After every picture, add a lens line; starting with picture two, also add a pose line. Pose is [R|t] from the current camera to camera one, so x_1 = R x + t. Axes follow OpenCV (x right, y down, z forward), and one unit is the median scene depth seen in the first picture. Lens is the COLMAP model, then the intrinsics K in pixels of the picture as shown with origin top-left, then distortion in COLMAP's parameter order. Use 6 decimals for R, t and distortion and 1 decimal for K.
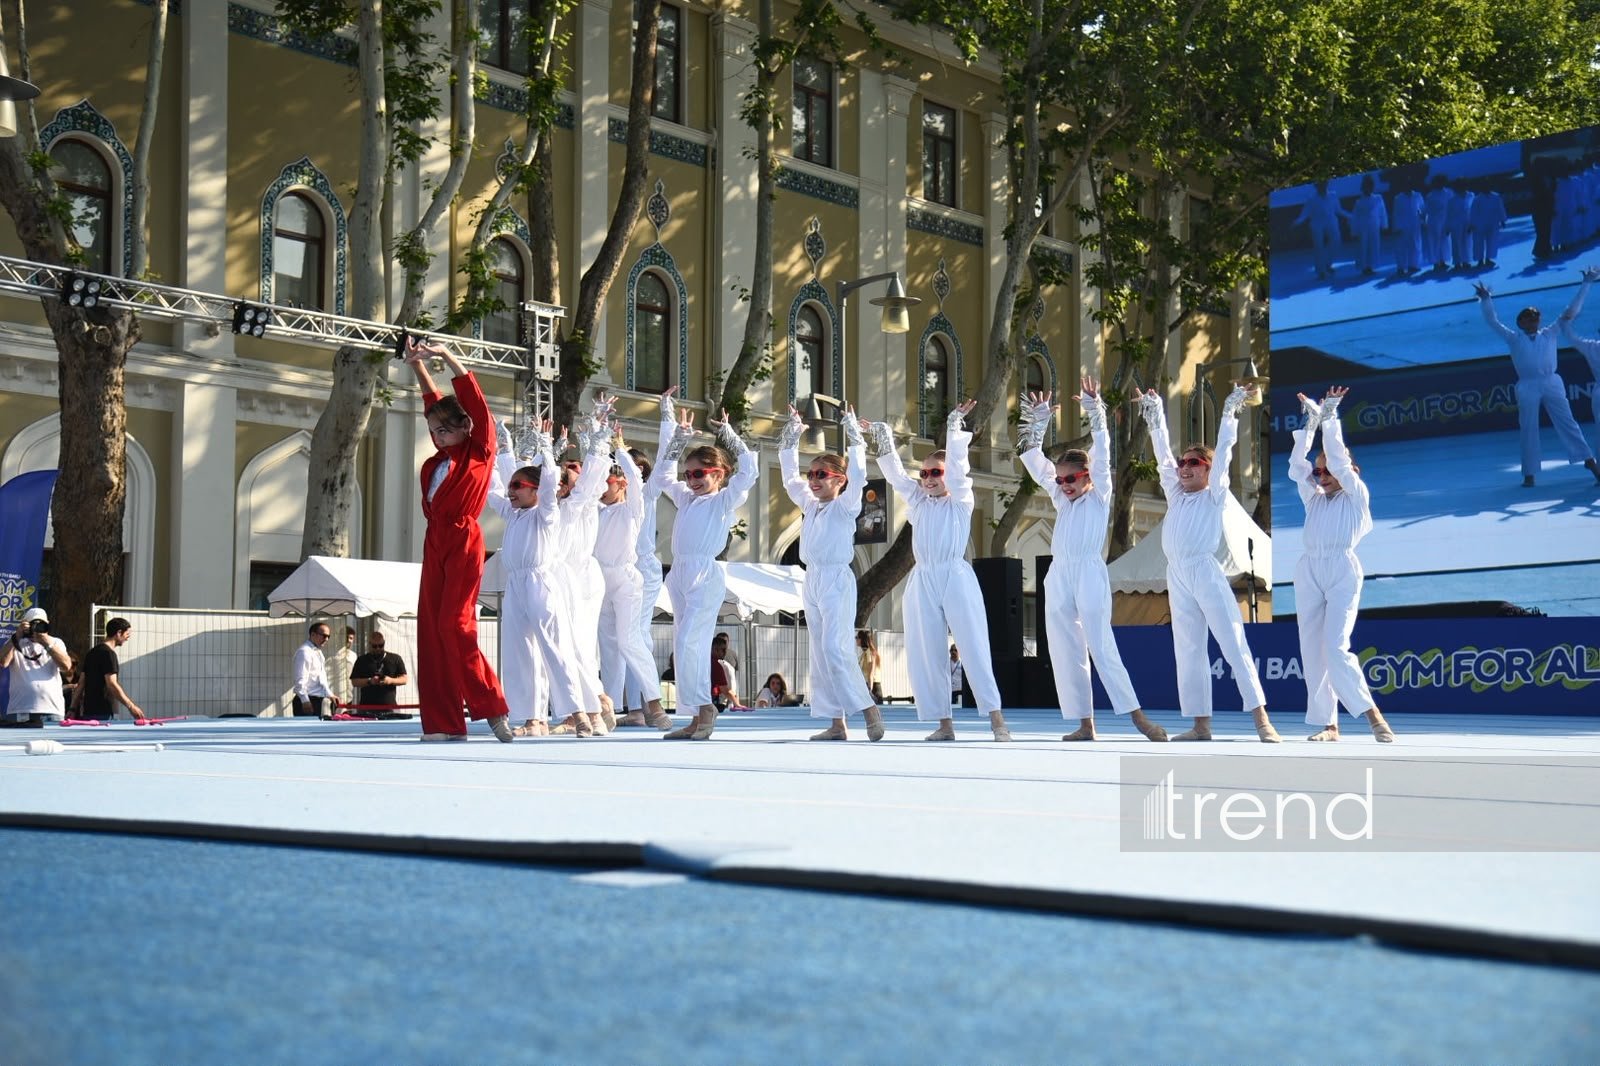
lens RADIAL K [[1875.7, 0, 807.7], [0, 1875.7, 542.9], [0, 0, 1]] dist [0.105200, 0.233704]
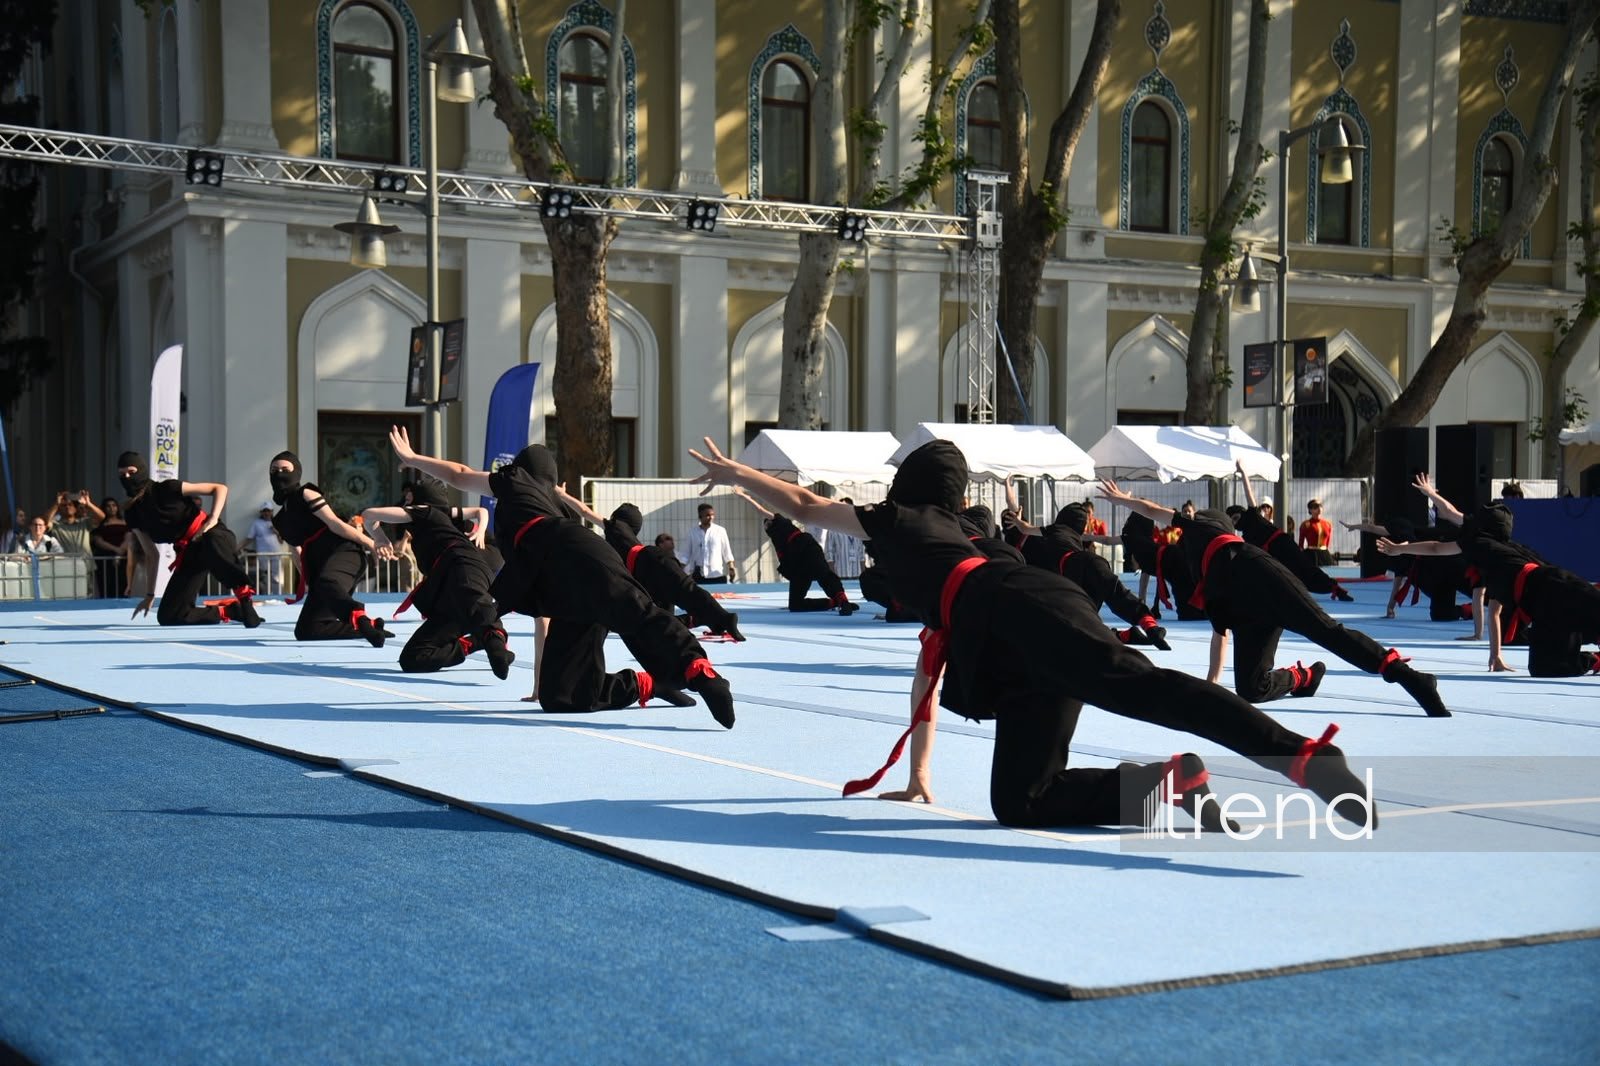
lens RADIAL K [[2068.0, 0, 808.9], [0, 2068.0, 538.3], [0, 0, 1]] dist [0.189390, 0.095943]
pose [[0.953095, 0.001695, -0.302666, 0.110578], [0.025566, 0.995960, 0.086084, -0.029204], [0.301589, -0.089784, 0.949201, -0.116264]]
